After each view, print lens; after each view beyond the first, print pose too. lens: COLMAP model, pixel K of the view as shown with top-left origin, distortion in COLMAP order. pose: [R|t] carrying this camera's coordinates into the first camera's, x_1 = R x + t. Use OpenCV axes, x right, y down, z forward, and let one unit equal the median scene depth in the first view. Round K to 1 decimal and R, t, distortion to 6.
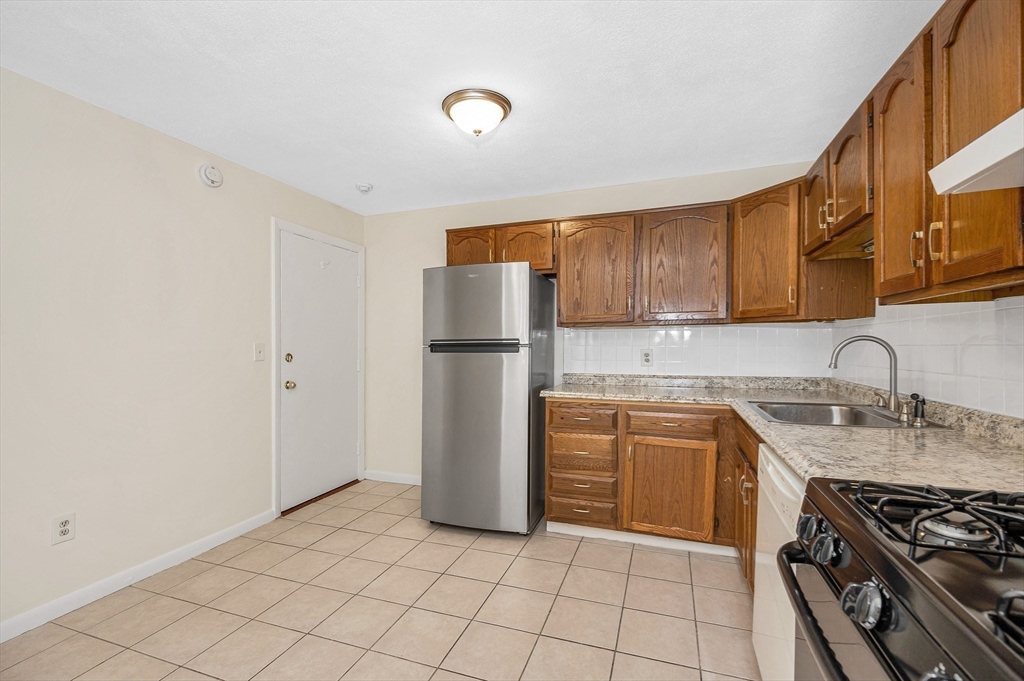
lens RADIAL K [[436.3, 0, 511.0], [0, 436.3, 342.6], [0, 0, 1]] dist [0.008400, 0.001186]
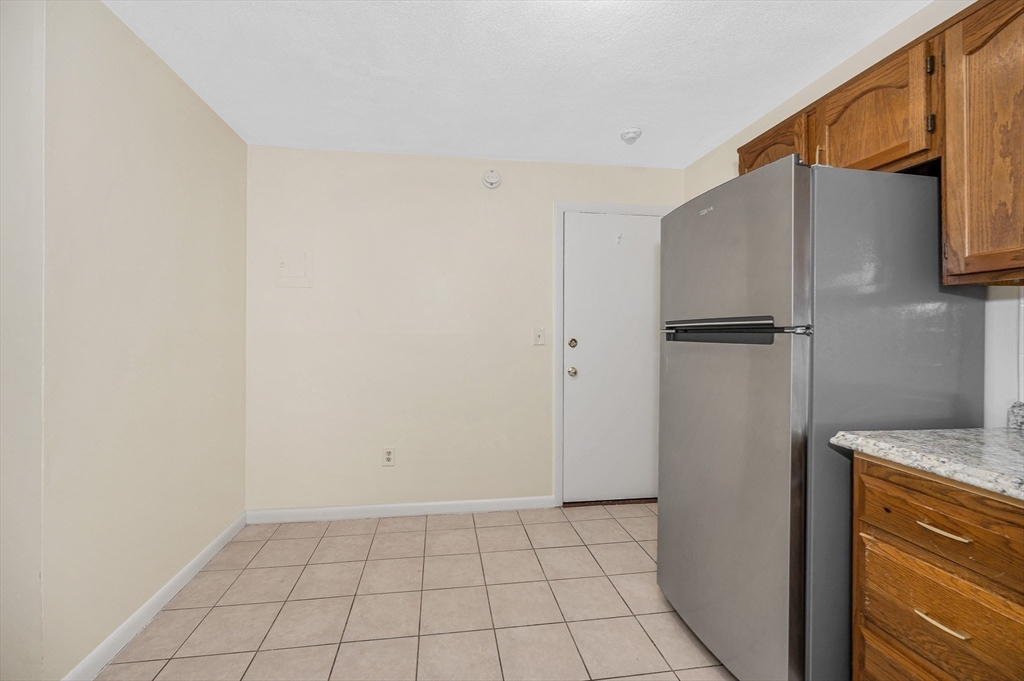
lens RADIAL K [[436.3, 0, 502.2], [0, 436.3, 327.4], [0, 0, 1]] dist [0.008400, 0.001186]
pose [[0.470714, -0.004740, -0.882273, 0.289271], [-0.002725, 0.999973, -0.006826, 0.007219], [0.882282, 0.005618, 0.470688, 0.459474]]
